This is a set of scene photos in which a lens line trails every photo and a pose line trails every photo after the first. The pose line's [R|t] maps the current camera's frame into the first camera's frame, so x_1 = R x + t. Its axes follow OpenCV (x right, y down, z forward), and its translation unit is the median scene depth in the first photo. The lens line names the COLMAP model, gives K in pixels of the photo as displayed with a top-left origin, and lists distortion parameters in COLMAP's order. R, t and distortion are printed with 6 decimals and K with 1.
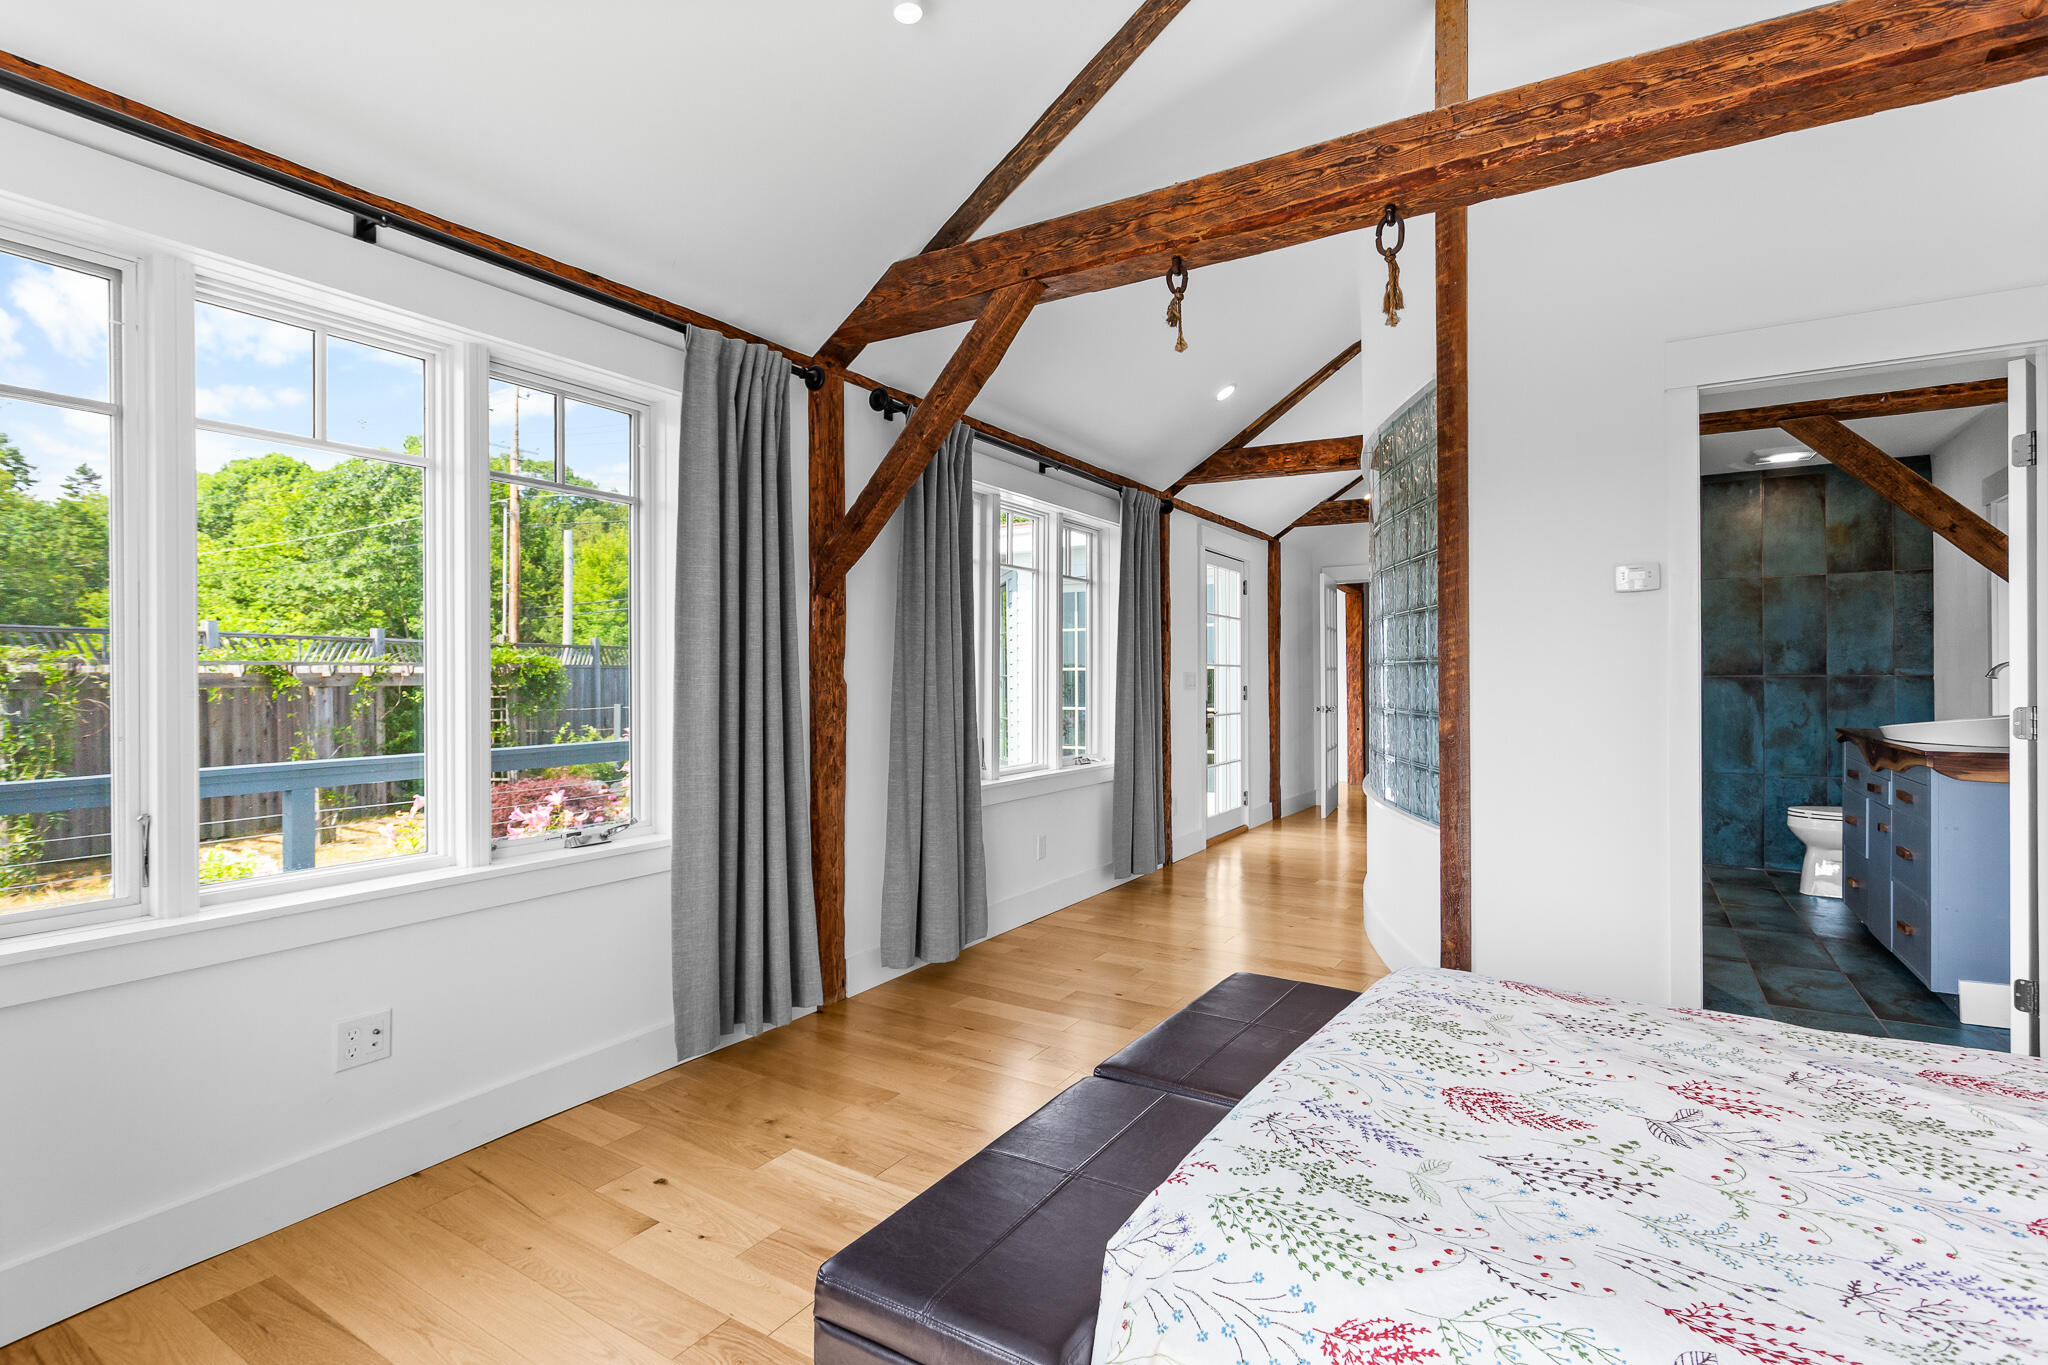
lens RADIAL K [[976.9, 0, 1020.4], [0, 976.9, 677.3], [0, 0, 1]] dist [-0.001540, -0.000083]
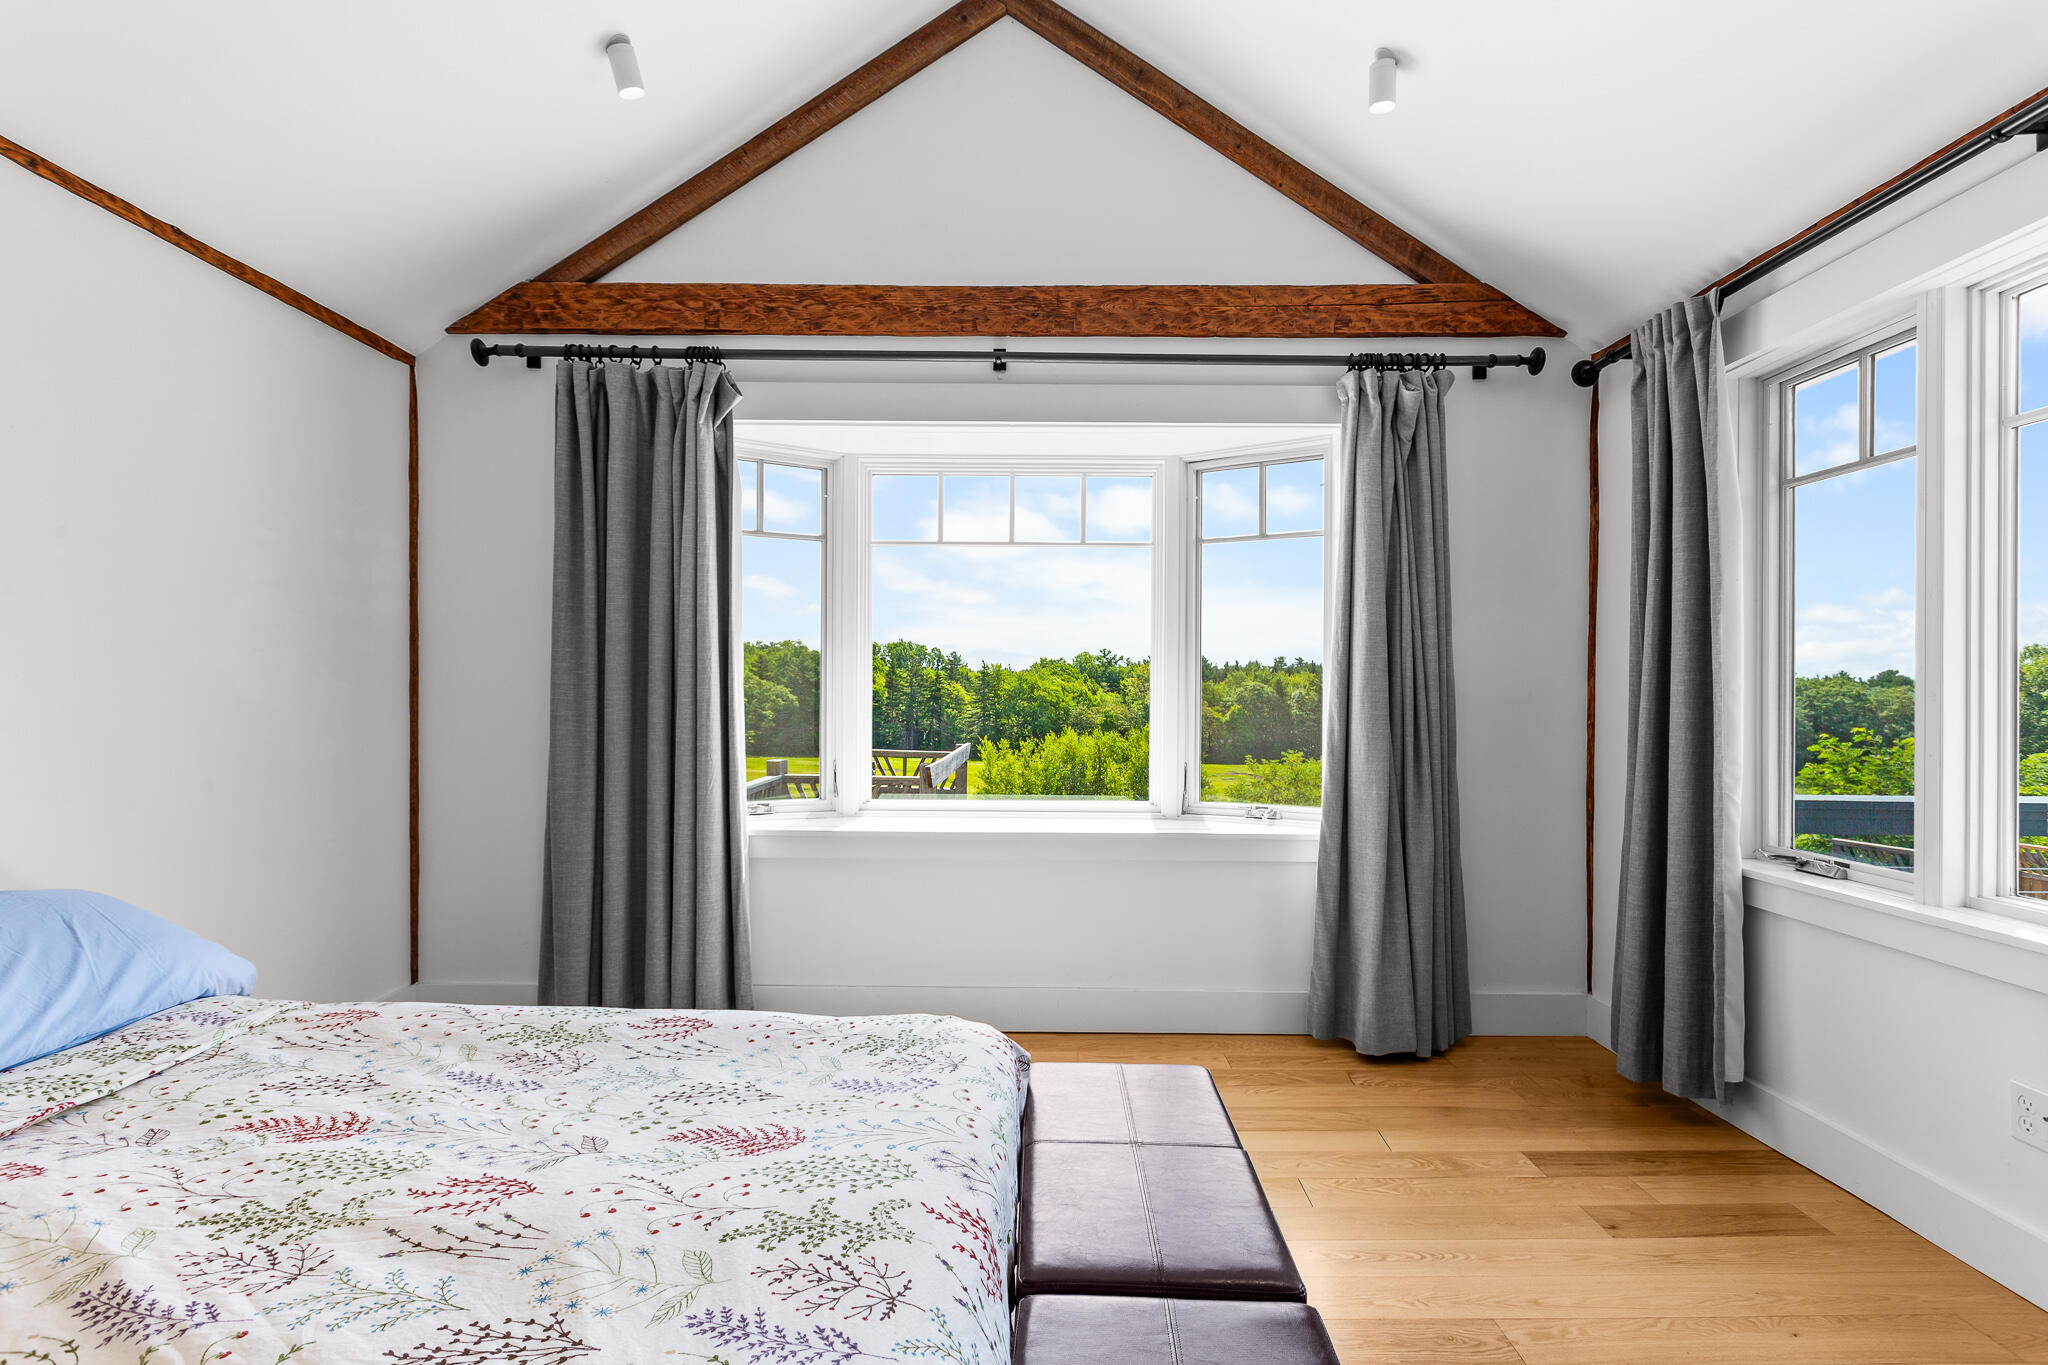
lens RADIAL K [[976.9, 0, 1020.4], [0, 976.9, 677.3], [0, 0, 1]] dist [-0.001540, -0.000083]
pose [[-0.852687, -0.006245, -0.522384, 0.793857], [-0.001467, 0.999953, -0.009560, 0.004749], [0.522420, -0.007385, -0.852657, 2.023386]]
